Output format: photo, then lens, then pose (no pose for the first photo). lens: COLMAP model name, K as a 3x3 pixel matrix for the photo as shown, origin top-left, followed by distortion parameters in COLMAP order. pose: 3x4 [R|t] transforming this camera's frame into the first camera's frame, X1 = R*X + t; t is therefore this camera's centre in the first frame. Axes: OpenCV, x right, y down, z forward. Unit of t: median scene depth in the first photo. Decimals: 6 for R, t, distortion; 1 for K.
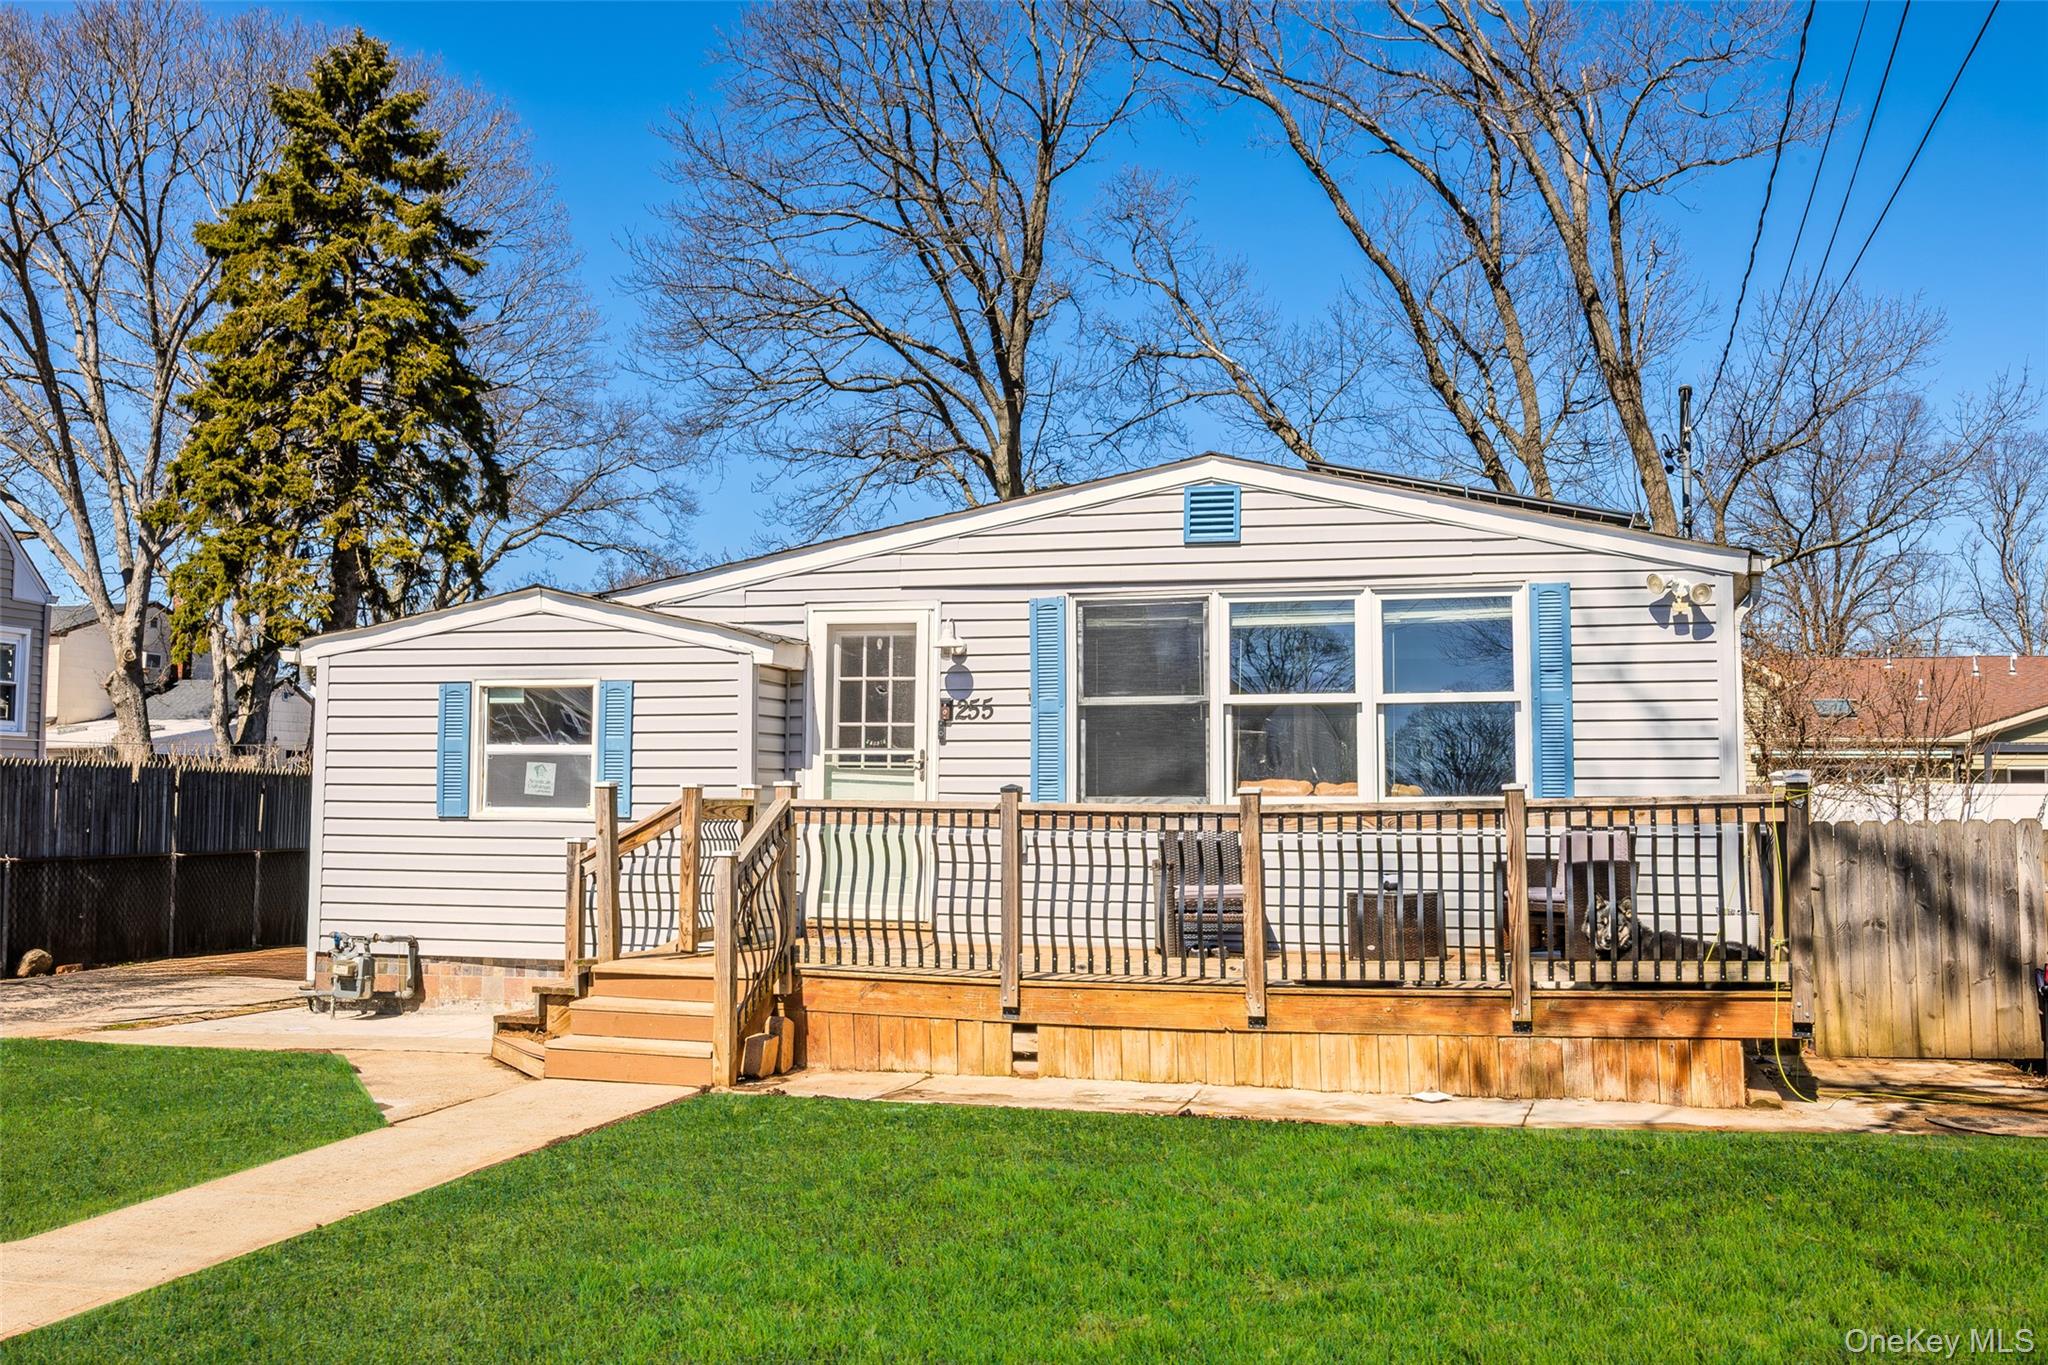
lens RADIAL K [[2022.0, 0, 1025.6], [0, 2022.0, 670.3], [0, 0, 1]] dist [-0.010896, 0.000000]
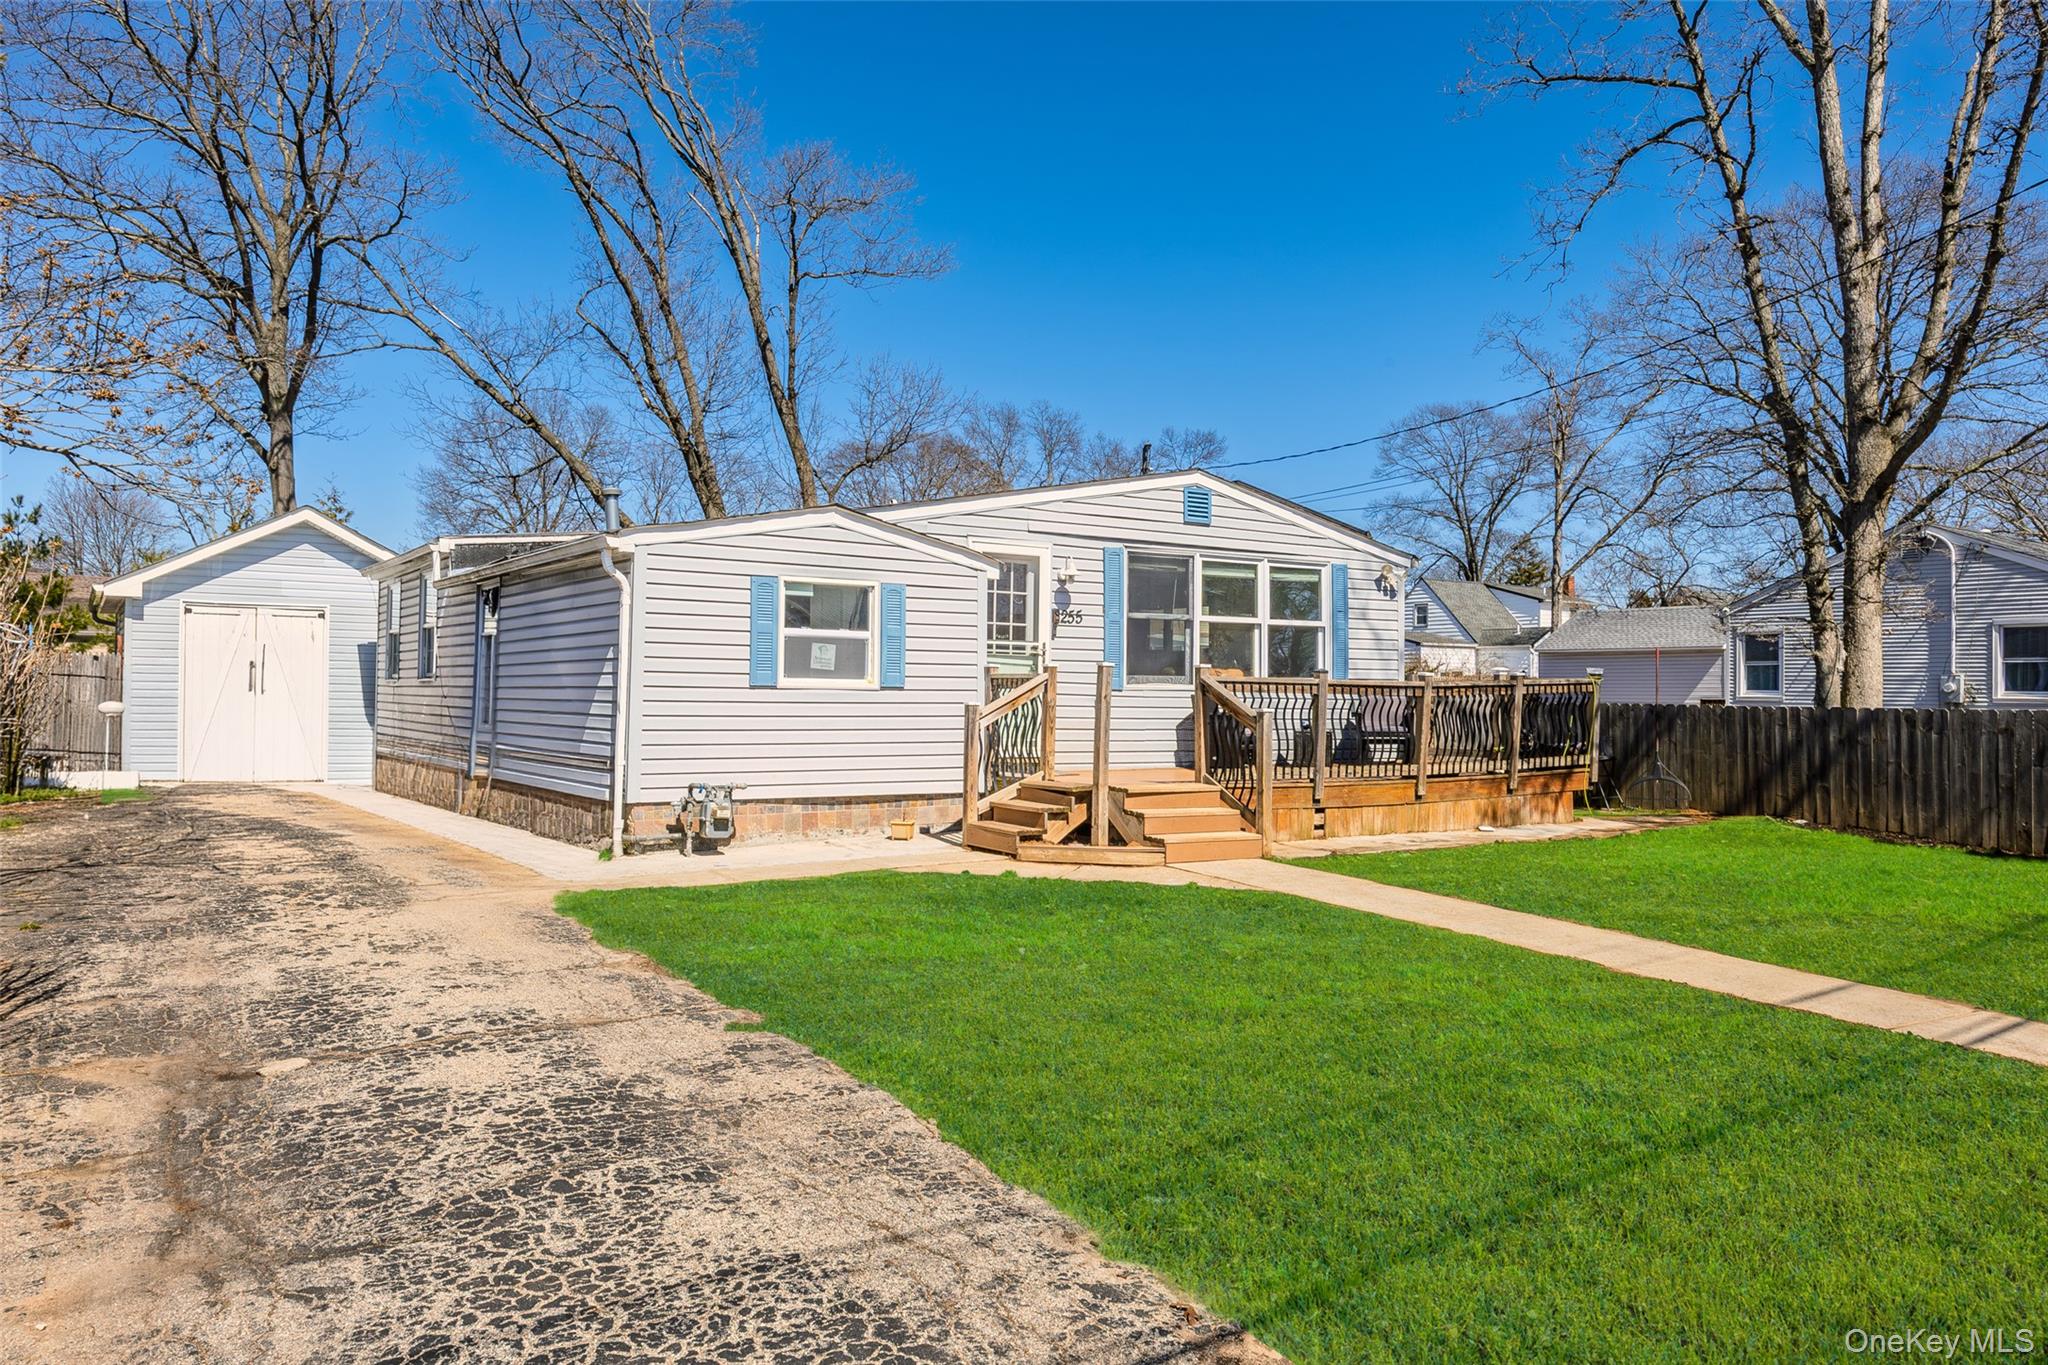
lens RADIAL K [[1444.9, 0, 1023.3], [0, 1444.9, 691.3], [0, 0, 1]] dist [-0.006970, -0.000129]
pose [[0.645147, 0.001900, 0.764056, -0.894267], [-0.058417, 0.997192, 0.046846, 0.026779], [-0.761822, -0.074857, 0.643447, 0.331239]]
